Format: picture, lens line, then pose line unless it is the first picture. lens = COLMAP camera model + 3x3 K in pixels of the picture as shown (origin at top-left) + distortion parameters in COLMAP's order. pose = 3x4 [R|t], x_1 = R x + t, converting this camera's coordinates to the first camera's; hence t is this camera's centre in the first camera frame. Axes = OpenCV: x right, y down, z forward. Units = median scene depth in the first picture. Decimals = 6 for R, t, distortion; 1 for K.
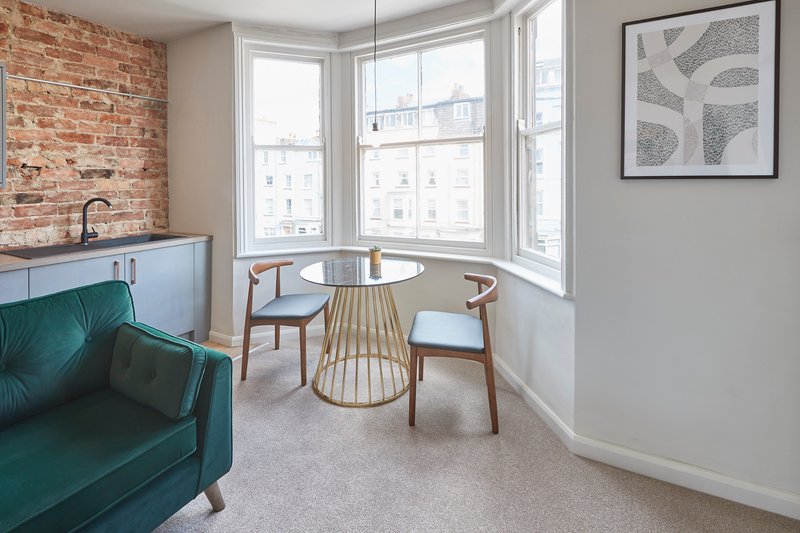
lens RADIAL K [[392.8, 0, 397.8], [0, 392.8, 184.2], [0, 0, 1]] dist [-0.002723, -0.000310]
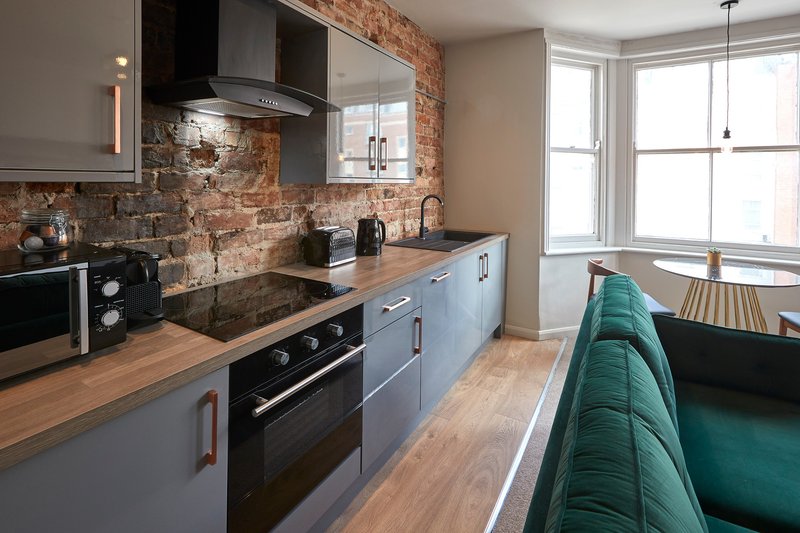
lens RADIAL K [[392.8, 0, 397.8], [0, 392.8, 184.2], [0, 0, 1]] dist [-0.002723, -0.000310]
pose [[0.999546, 0.027354, -0.012656, -0.831738], [-0.027360, 0.999626, -0.000324, 0.009757], [0.012642, 0.000671, 0.999920, -0.046166]]
